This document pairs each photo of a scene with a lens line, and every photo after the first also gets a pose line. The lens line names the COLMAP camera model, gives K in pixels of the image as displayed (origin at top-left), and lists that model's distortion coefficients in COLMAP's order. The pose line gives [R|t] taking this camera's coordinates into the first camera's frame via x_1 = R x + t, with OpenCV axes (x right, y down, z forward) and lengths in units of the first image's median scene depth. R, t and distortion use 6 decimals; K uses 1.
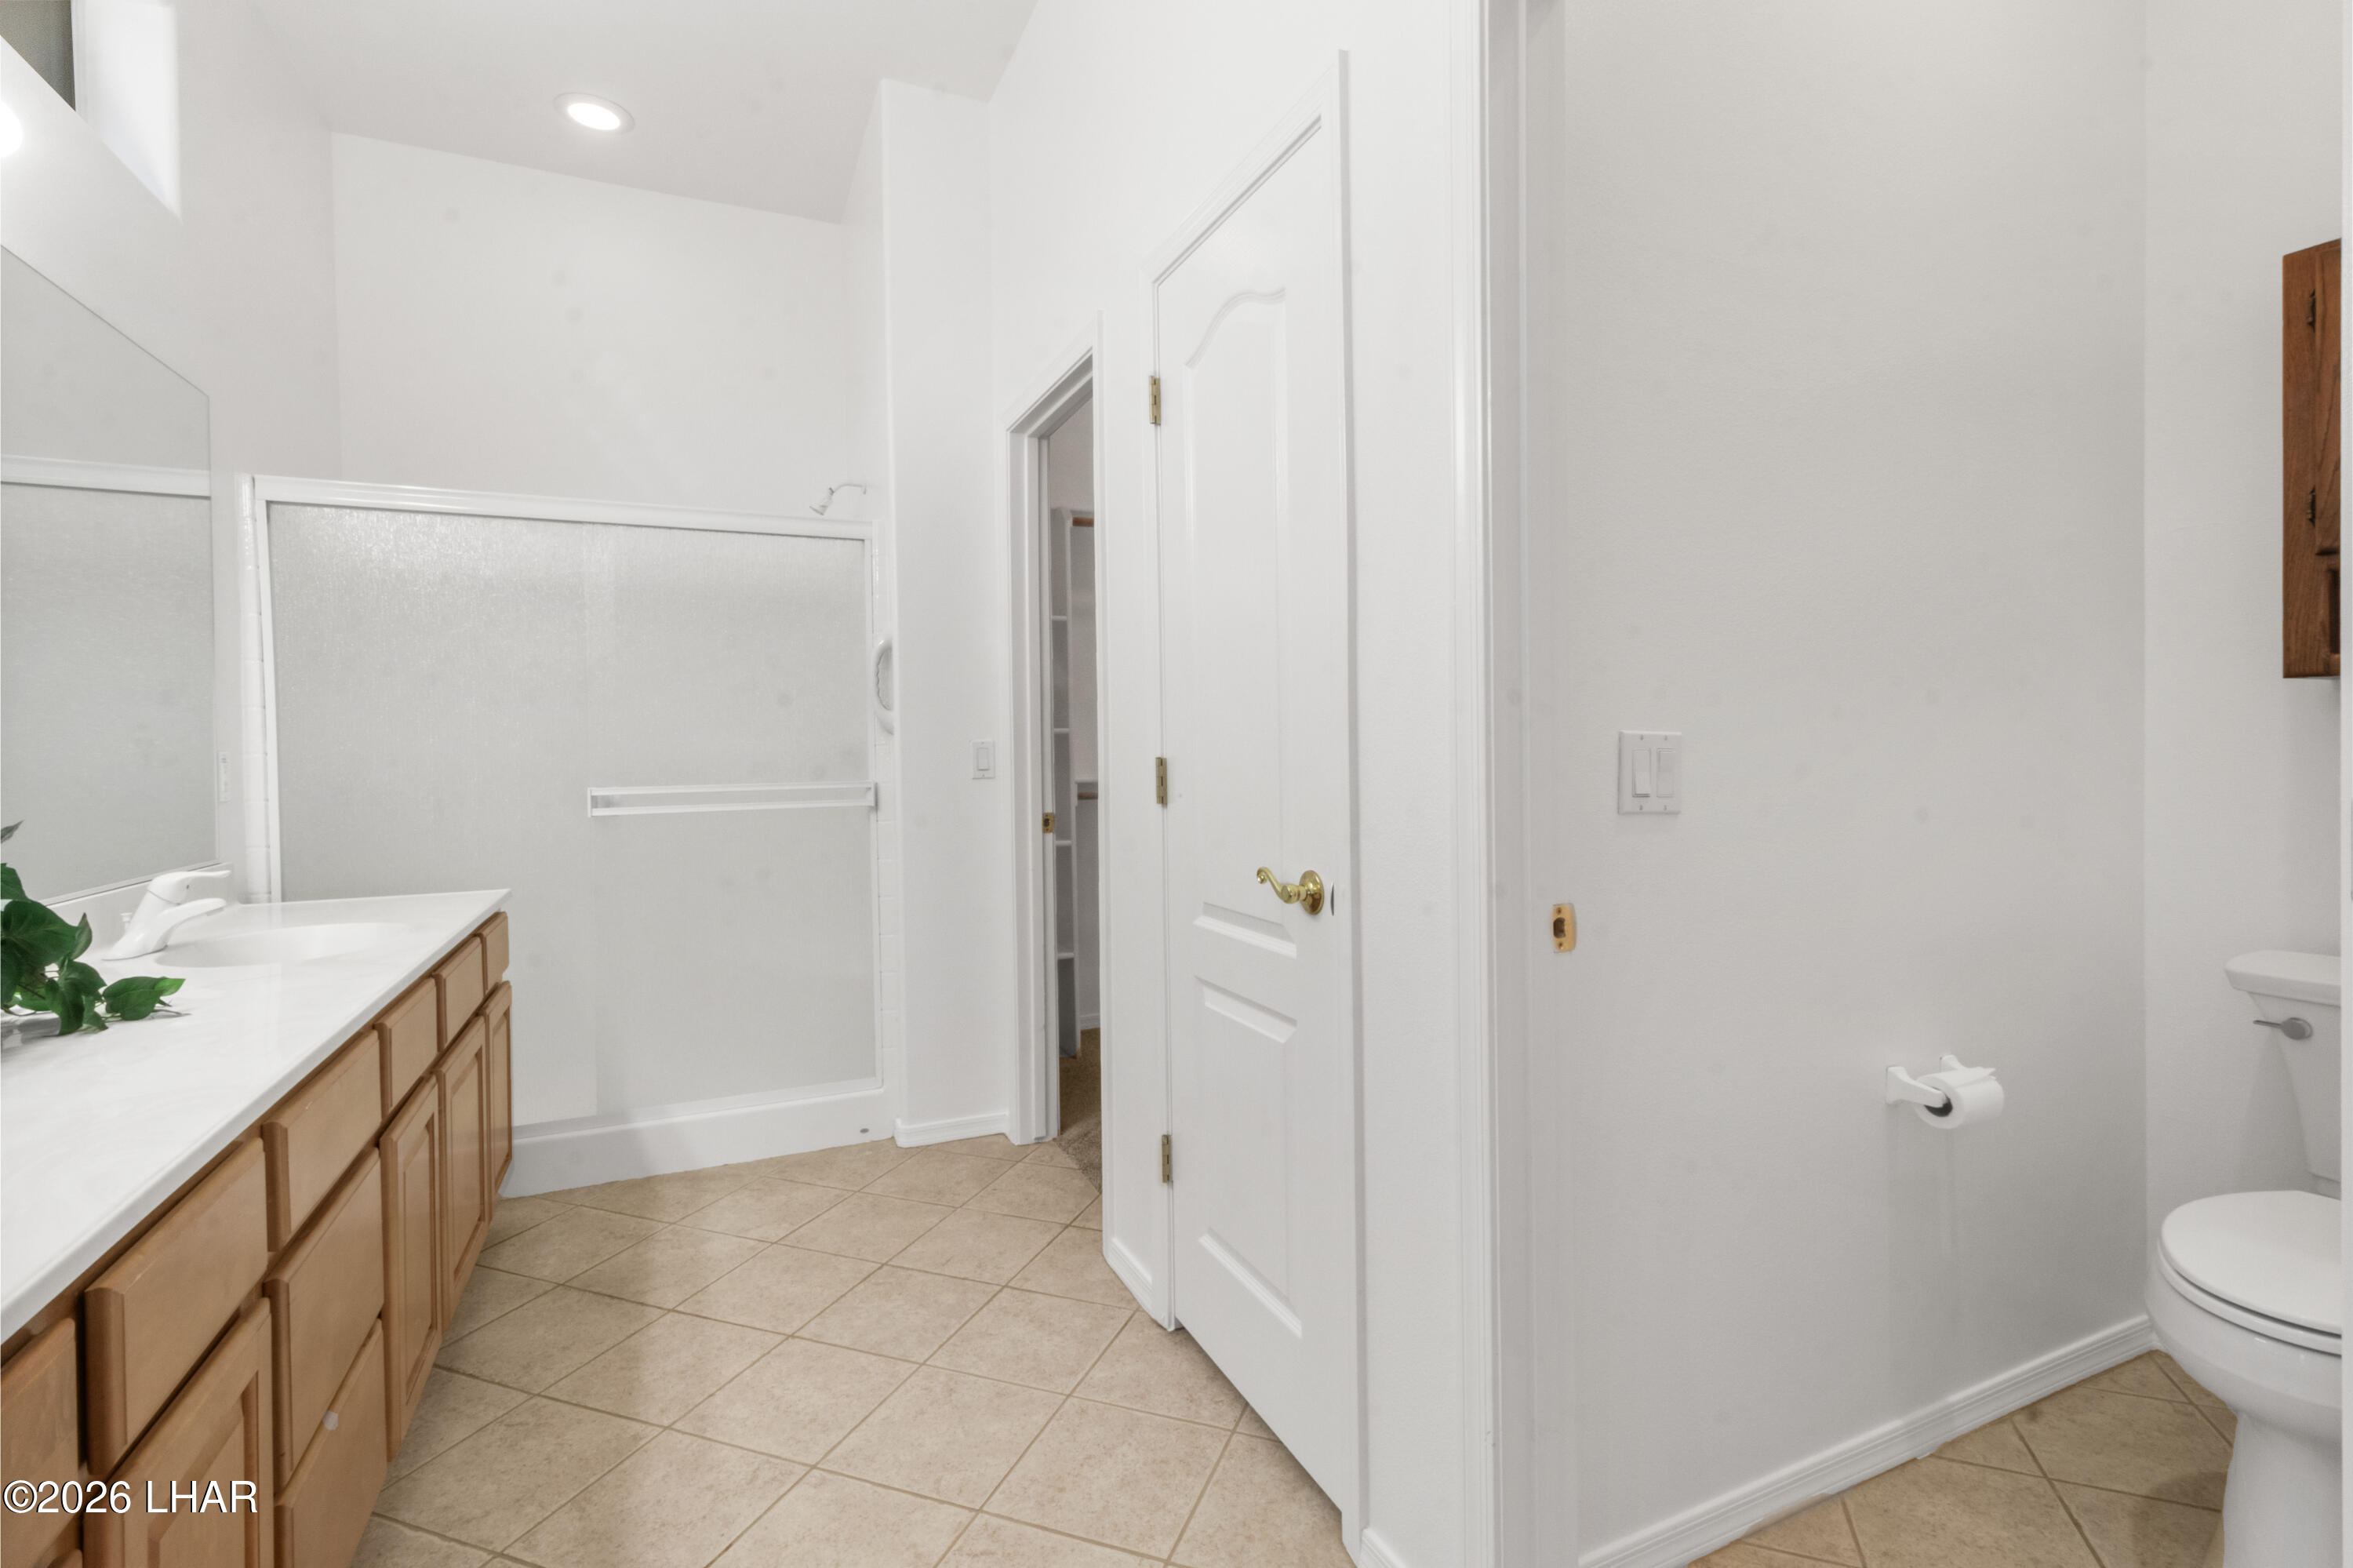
lens RADIAL K [[1083.7, 0, 1190.1], [0, 1083.7, 755.2], [0, 0, 1]] dist [0.003790, -0.000233]
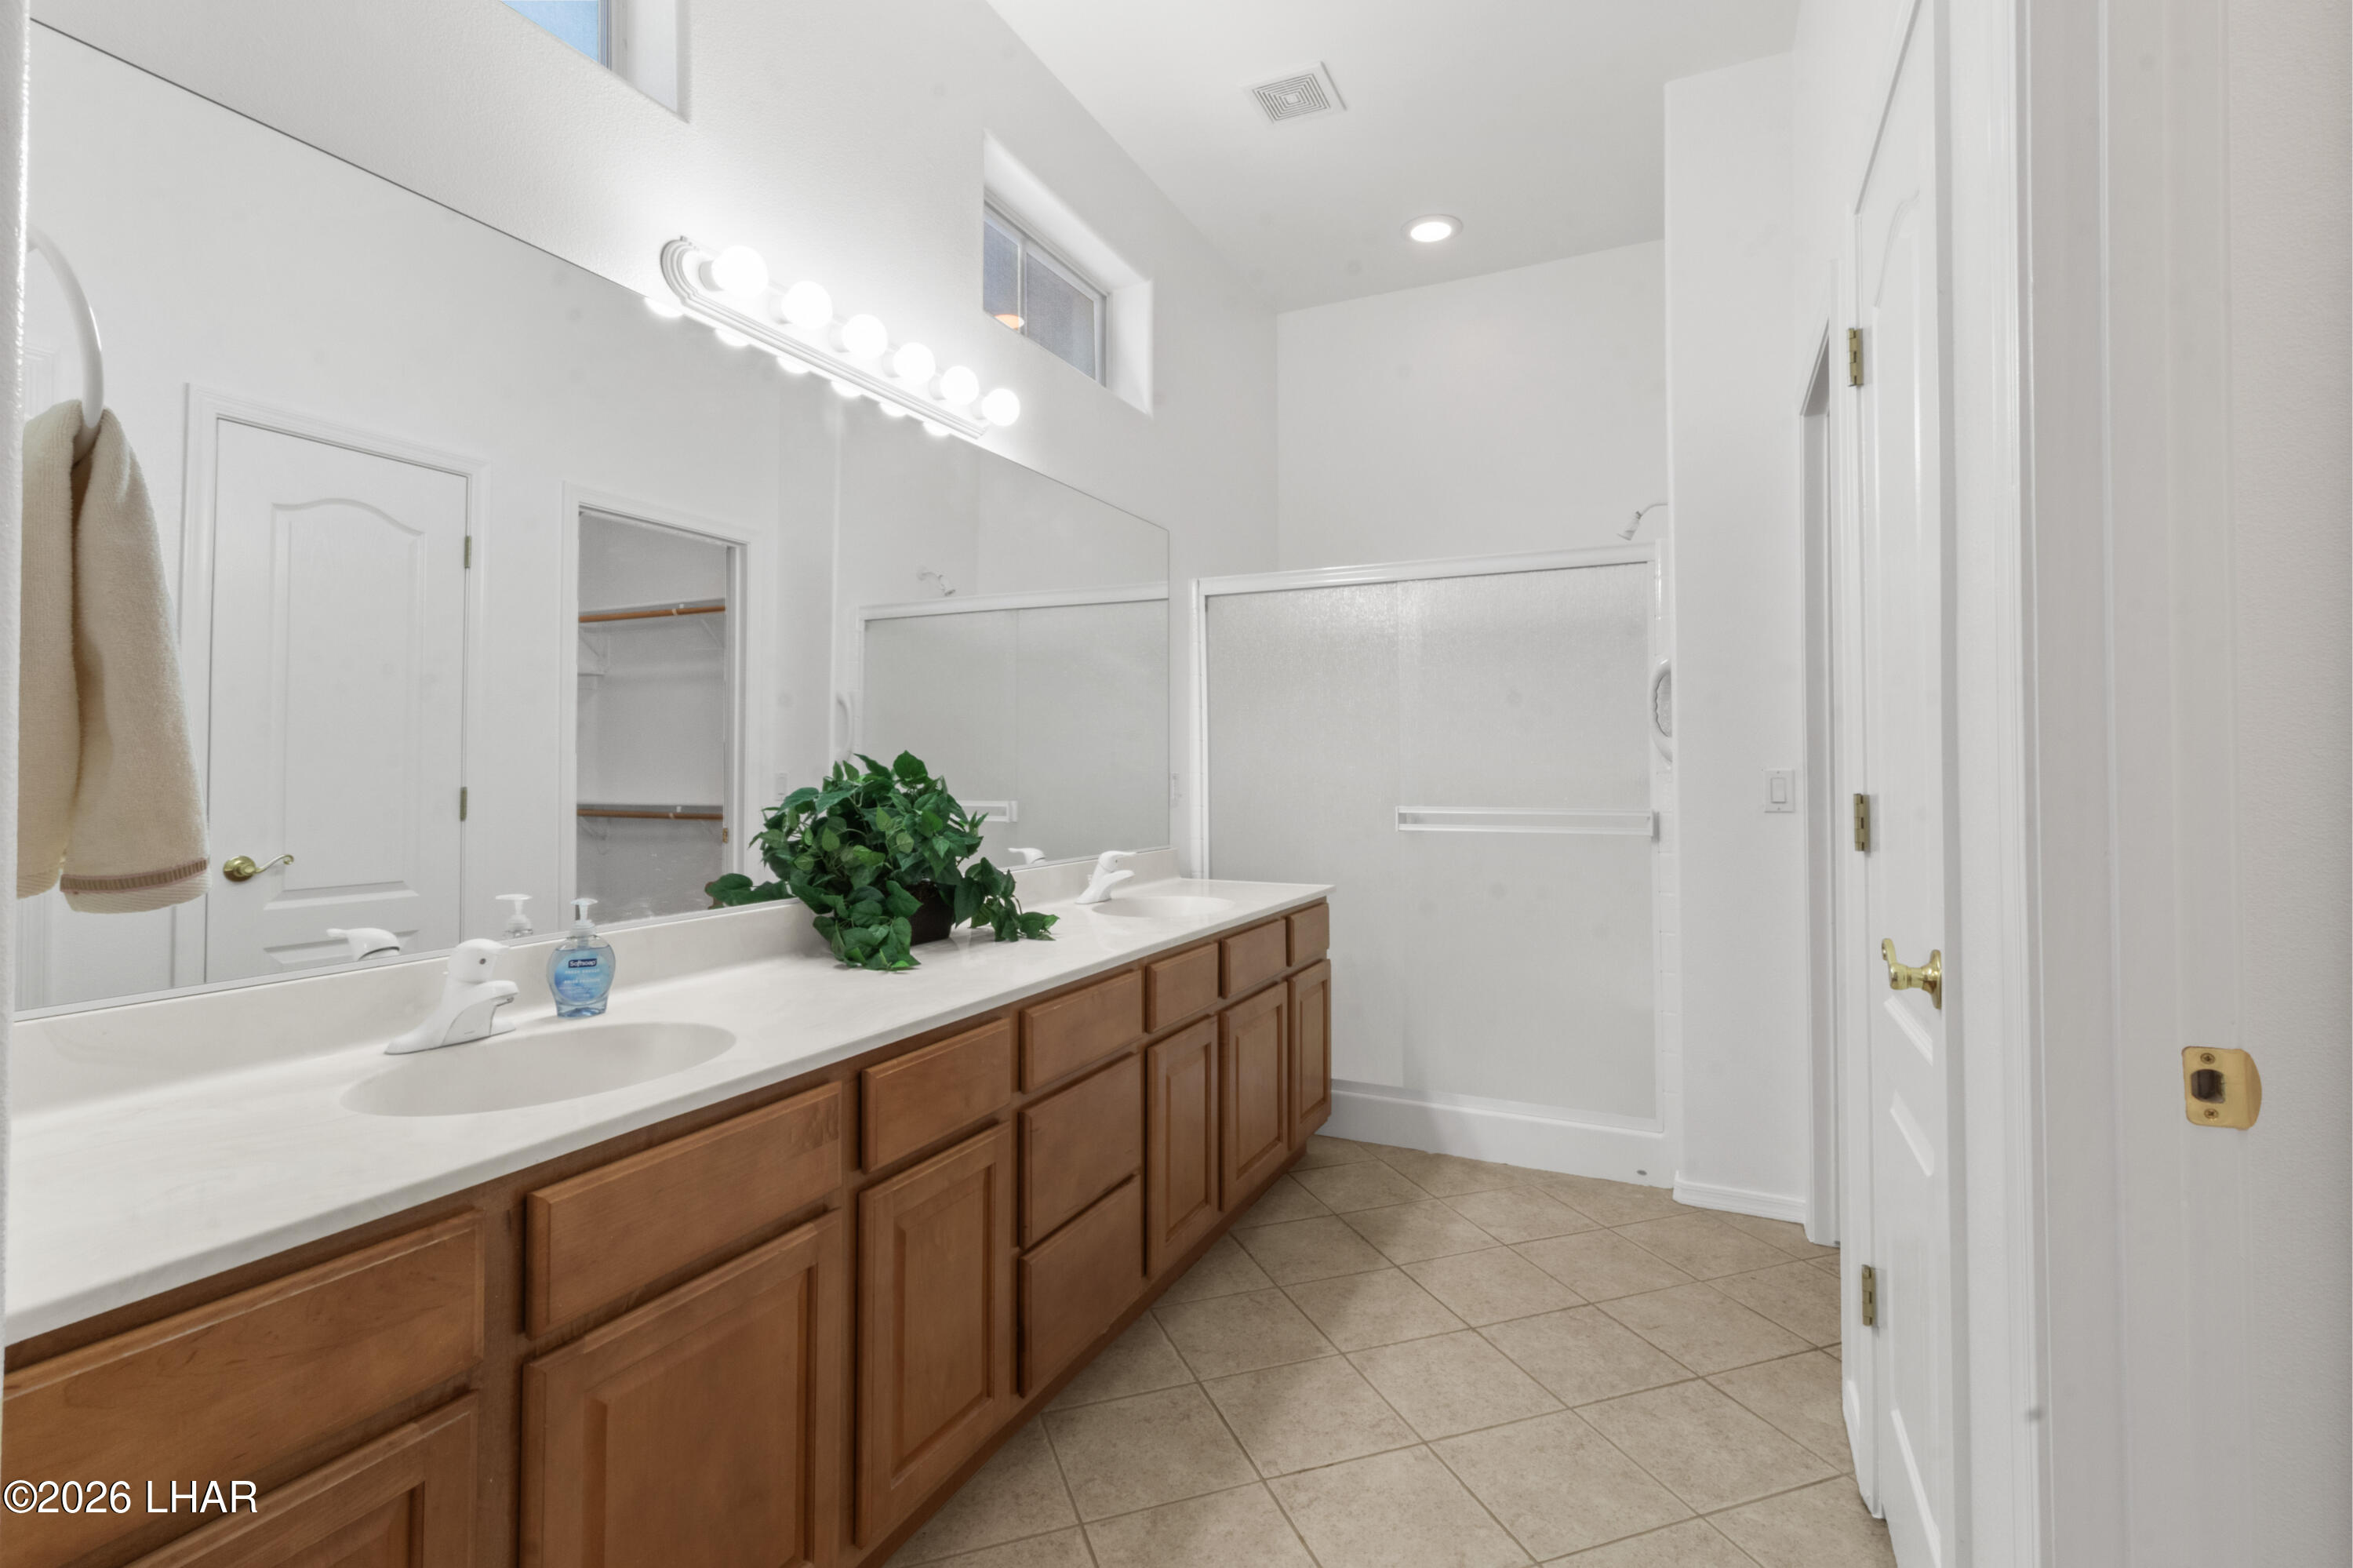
lens RADIAL K [[1083.7, 0, 1184.4], [0, 1083.7, 759.3], [0, 0, 1]] dist [0.003790, -0.000233]
pose [[0.640892, 0.003231, -0.767624, 0.222456], [-0.017873, 0.999783, -0.010714, -0.004665], [0.767423, 0.020586, 0.640811, 0.077045]]
